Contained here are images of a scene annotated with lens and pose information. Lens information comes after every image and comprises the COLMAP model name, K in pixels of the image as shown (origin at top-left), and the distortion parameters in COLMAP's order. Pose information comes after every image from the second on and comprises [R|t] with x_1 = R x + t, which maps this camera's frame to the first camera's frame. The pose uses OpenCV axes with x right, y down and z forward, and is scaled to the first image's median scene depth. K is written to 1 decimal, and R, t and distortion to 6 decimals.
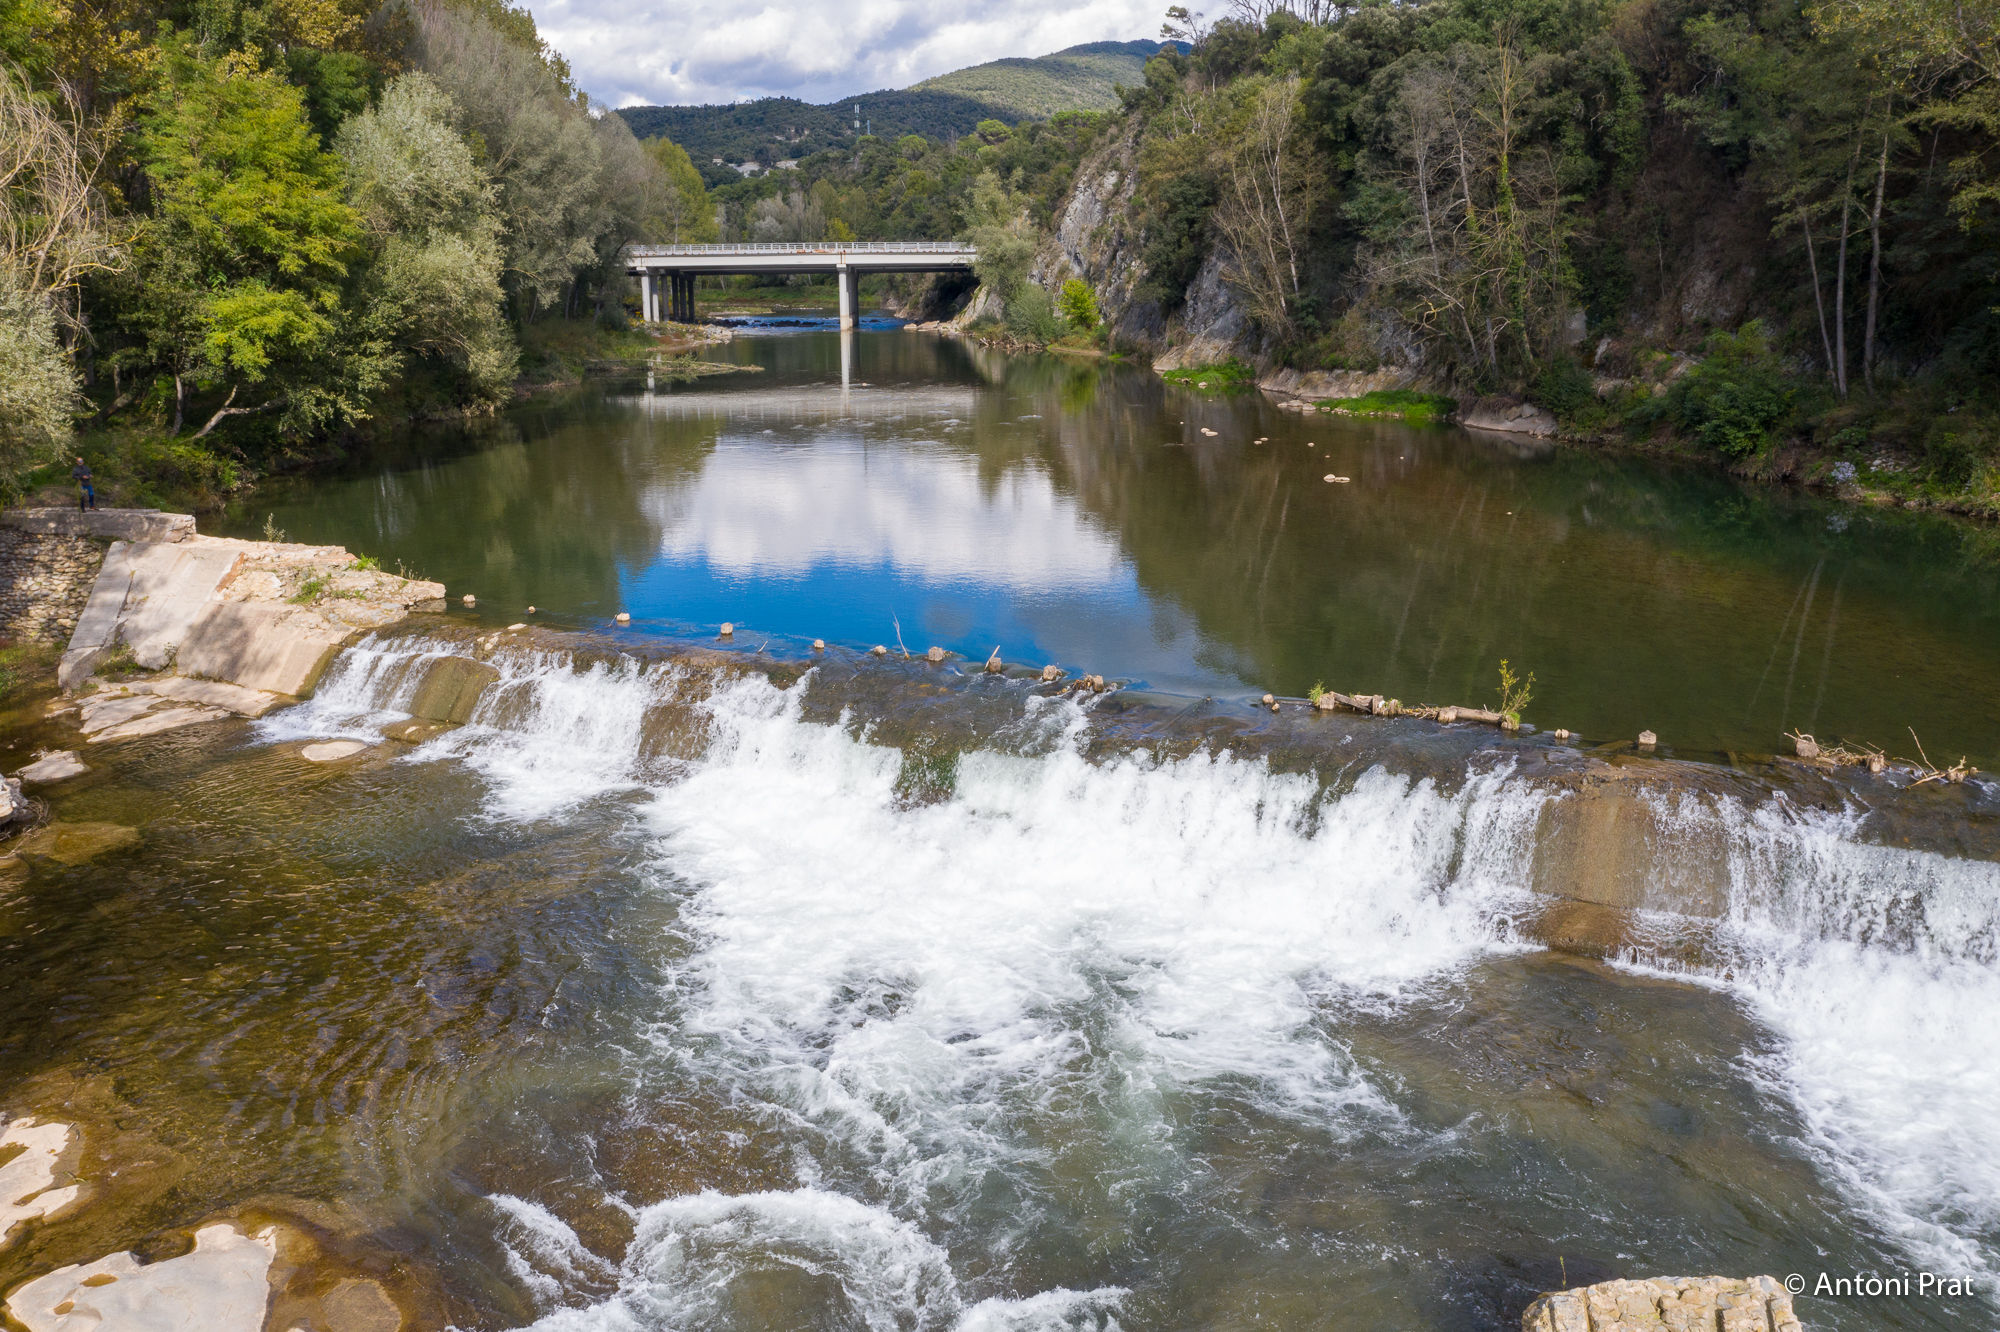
lens RADIAL K [[1575.7, 0, 1002.6], [0, 1575.7, 677.0], [0, 0, 1]] dist [-0.024893, 0.006223]
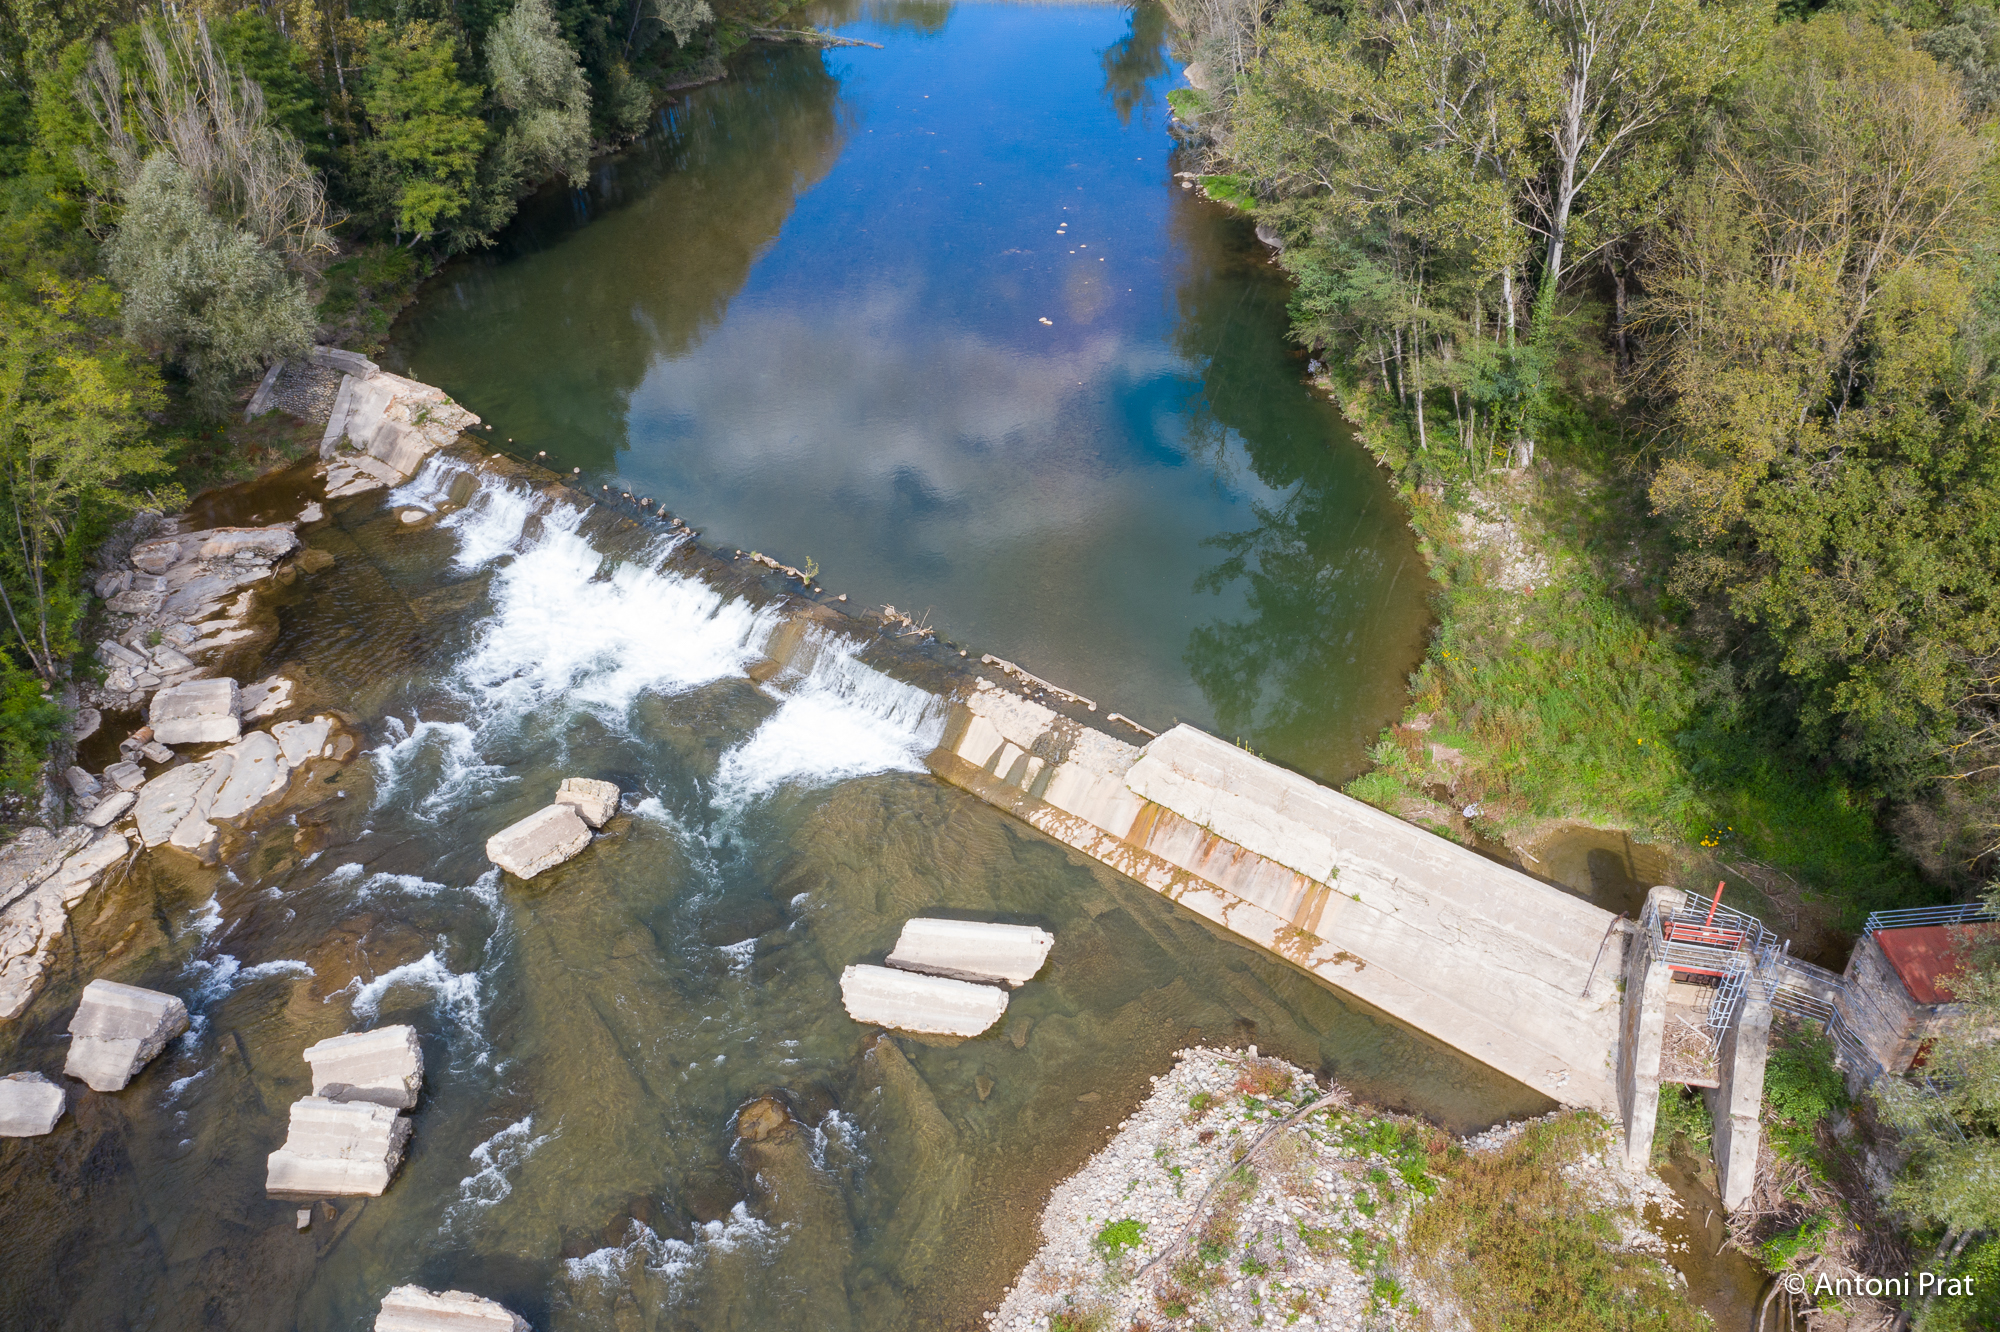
lens RADIAL K [[1548.3, 0, 1000.0], [0, 1548.3, 666.0], [0, 0, 1]] dist [-0.025166, 0.001655]
pose [[0.972706, 0.135099, -0.188655, 0.587349], [-0.065231, 0.939450, 0.336421, -0.370666], [0.222681, -0.314932, 0.922622, -0.679162]]
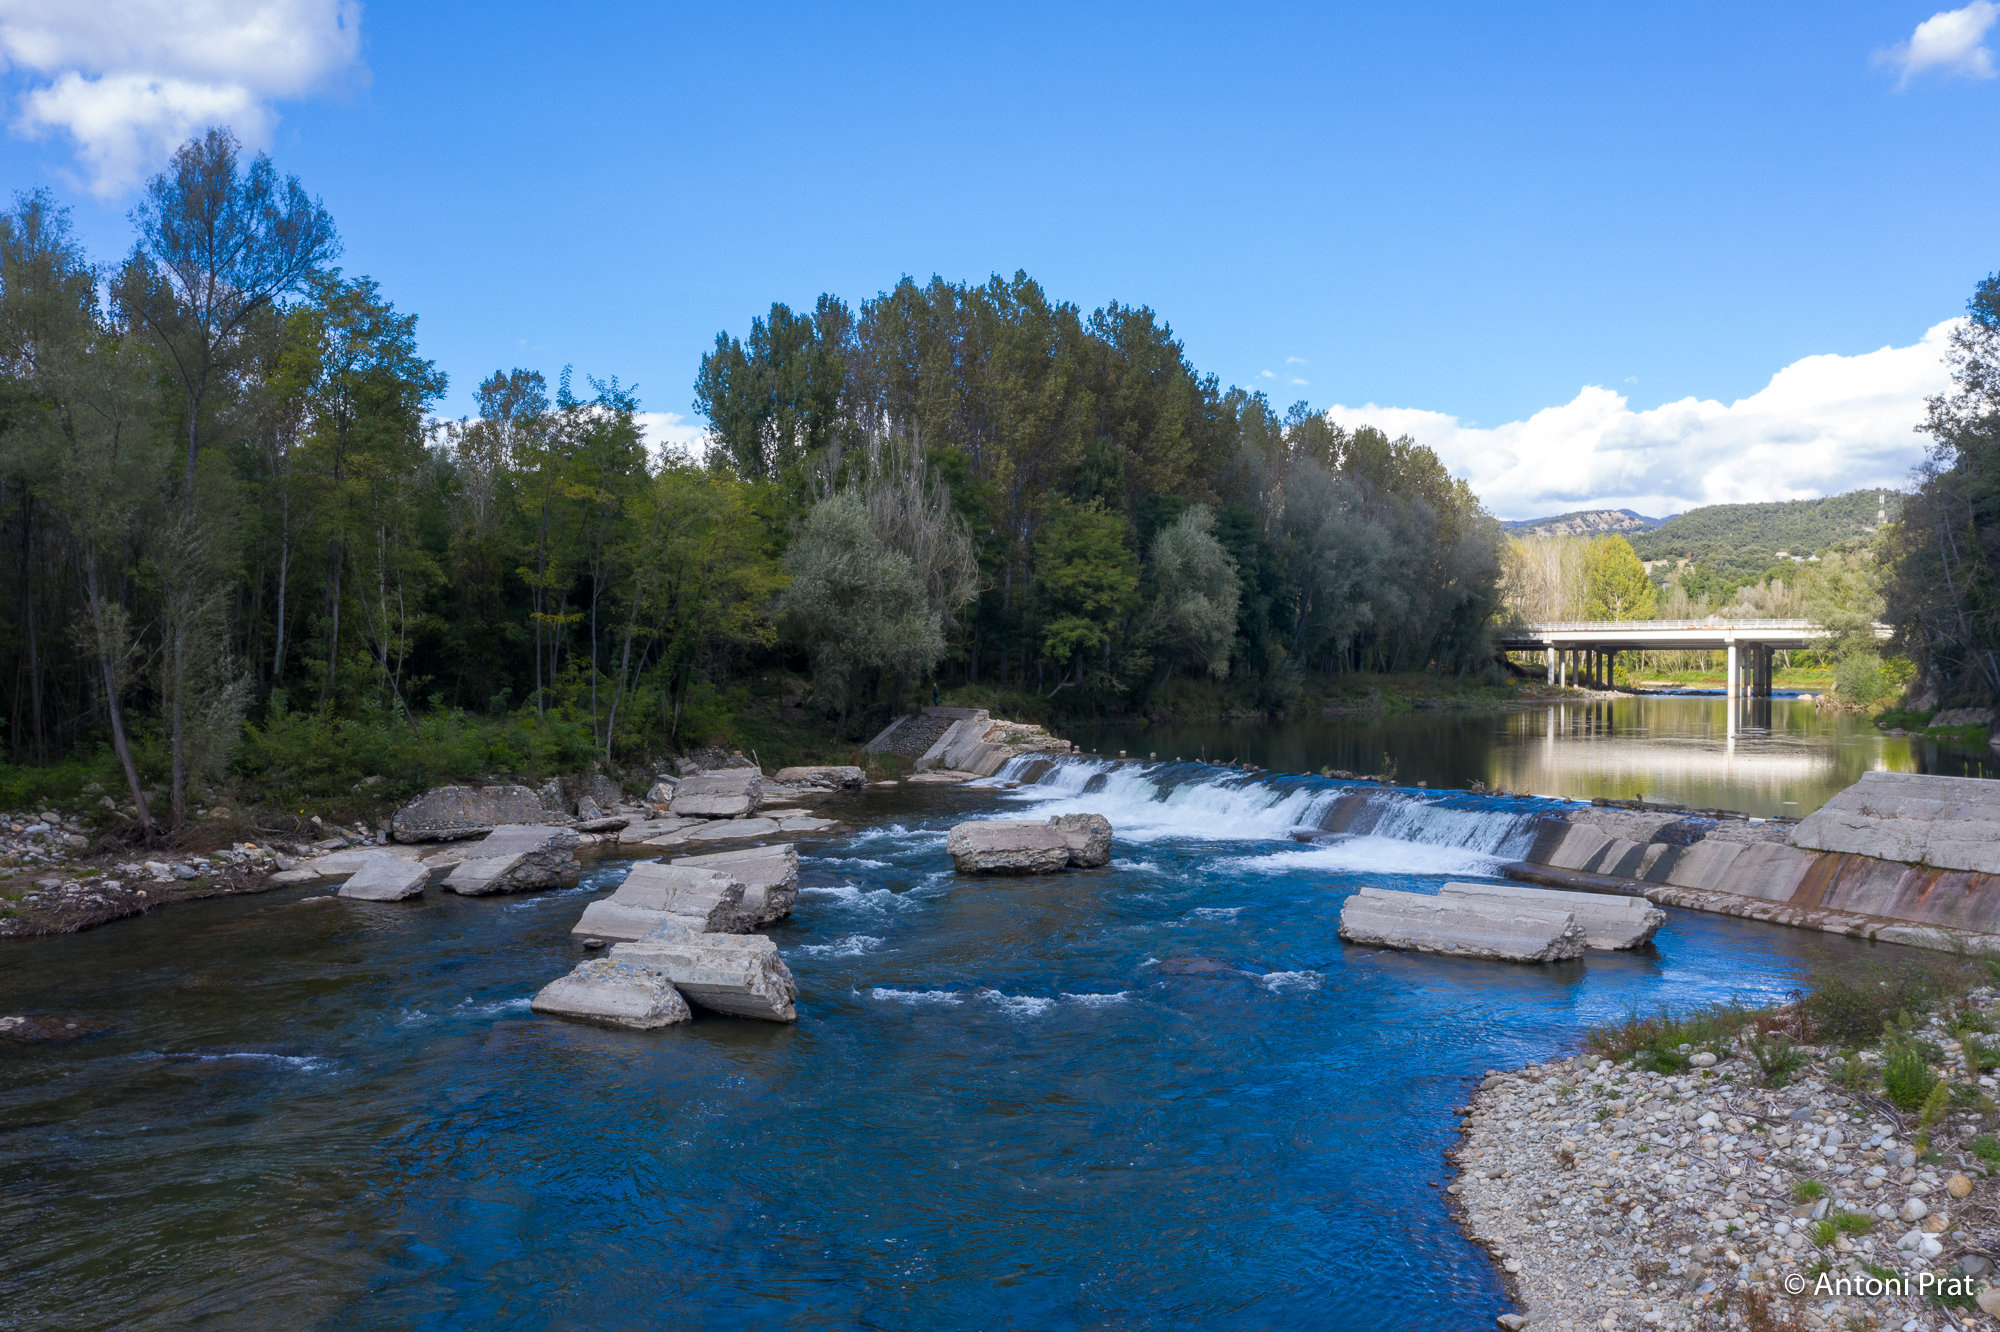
lens RADIAL K [[1575.7, 0, 1002.6], [0, 1575.7, 677.0], [0, 0, 1]] dist [-0.024893, 0.006223]
pose [[0.791924, 0.014929, -0.610437, 0.643215], [-0.162632, 0.968748, -0.187291, 0.200375], [0.588564, 0.247597, 0.769603, -0.528071]]
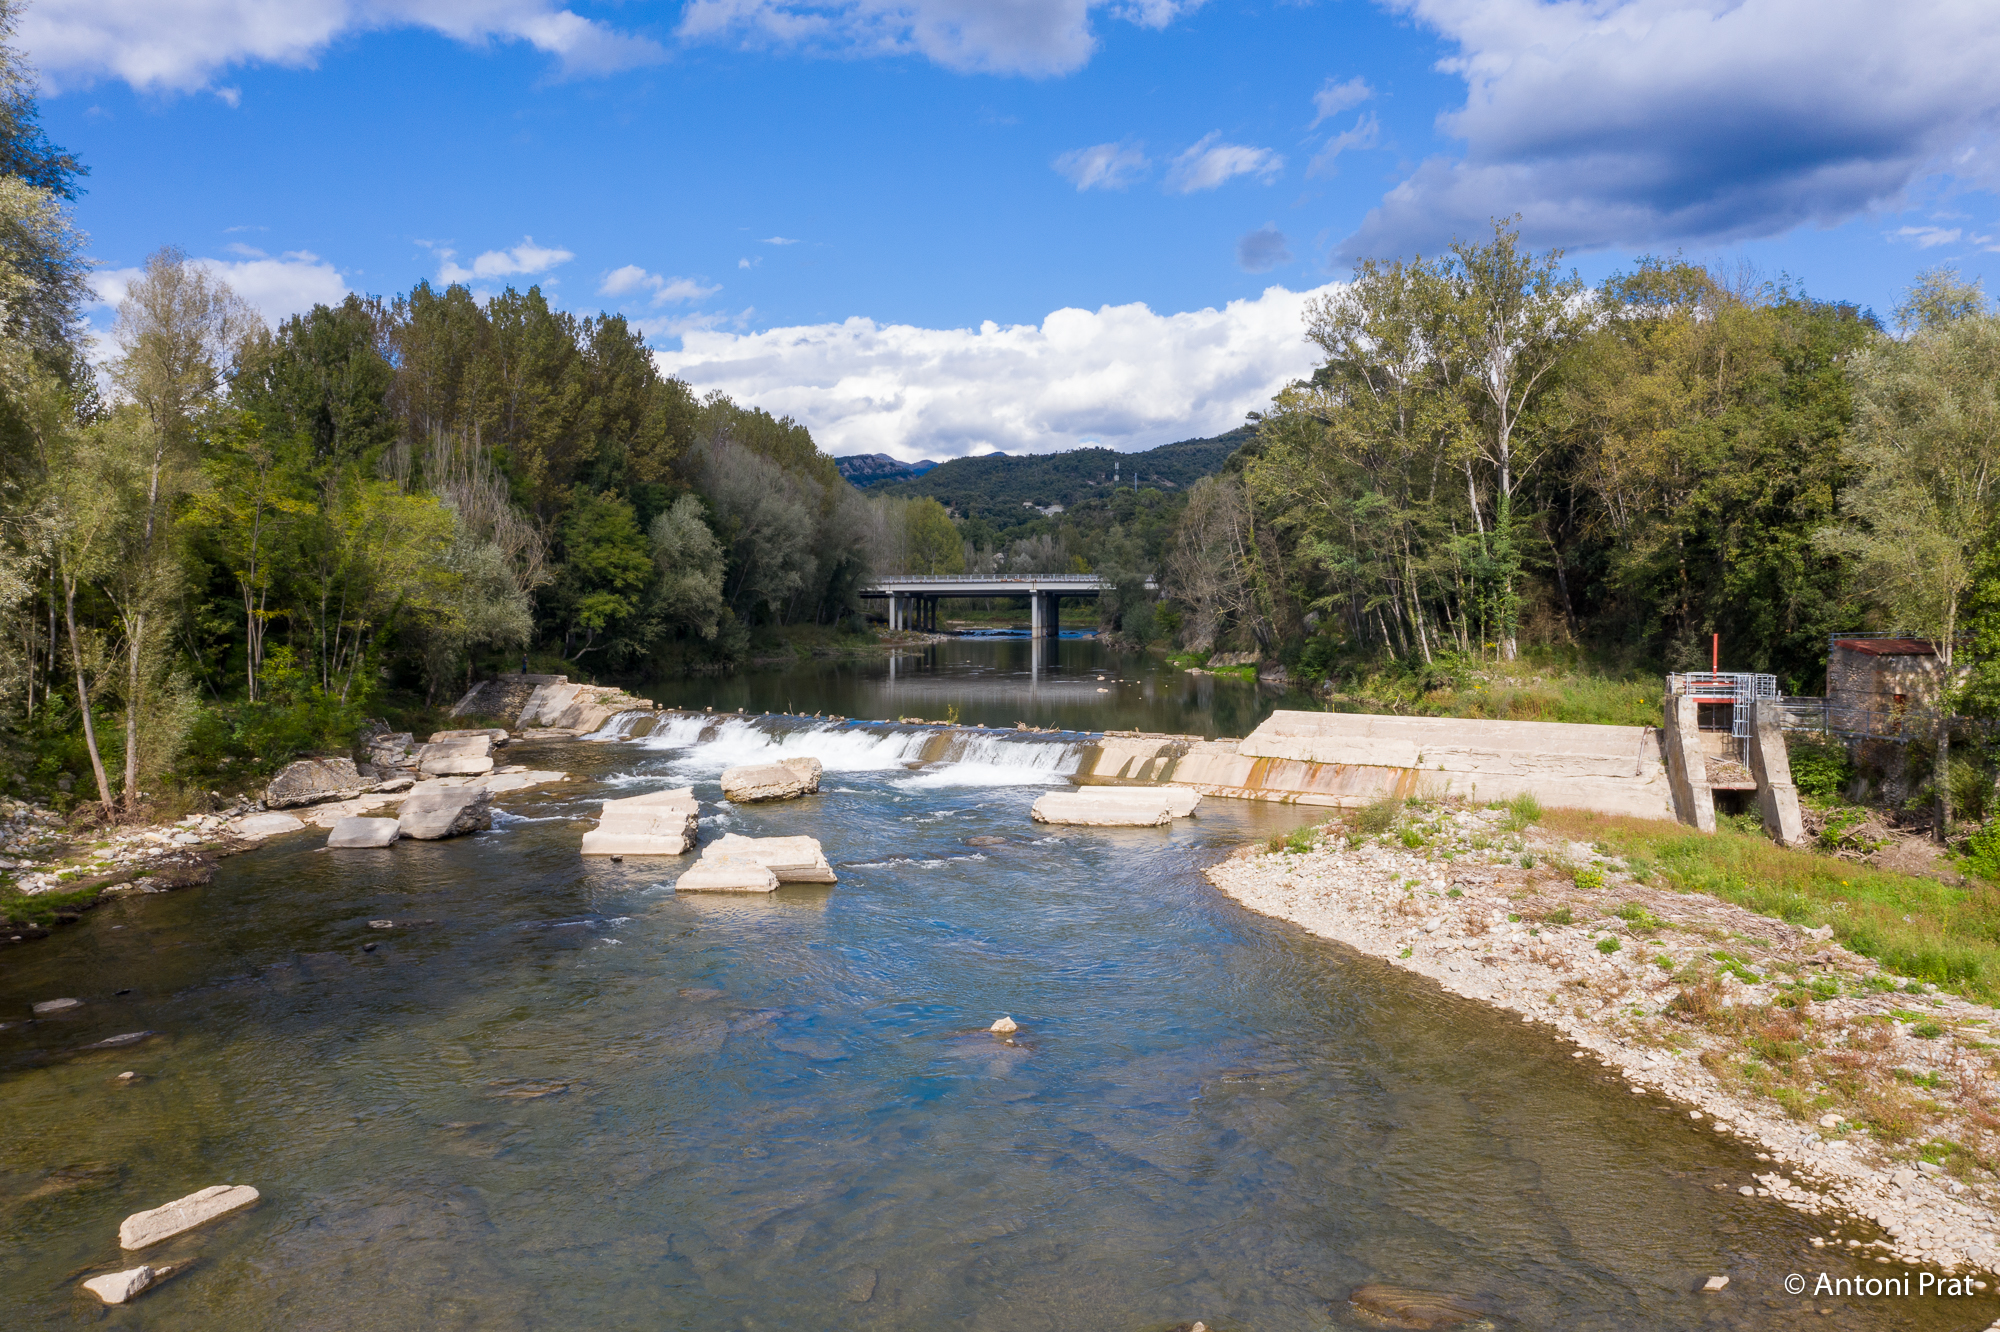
lens RADIAL K [[1548.3, 0, 1000.0], [0, 1548.3, 666.0], [0, 0, 1]] dist [-0.025166, 0.001655]
pose [[0.979109, 0.012227, -0.202968, 0.547456], [-0.054296, 0.977667, -0.203023, 0.280671], [0.195953, 0.209802, 0.957907, -1.021814]]
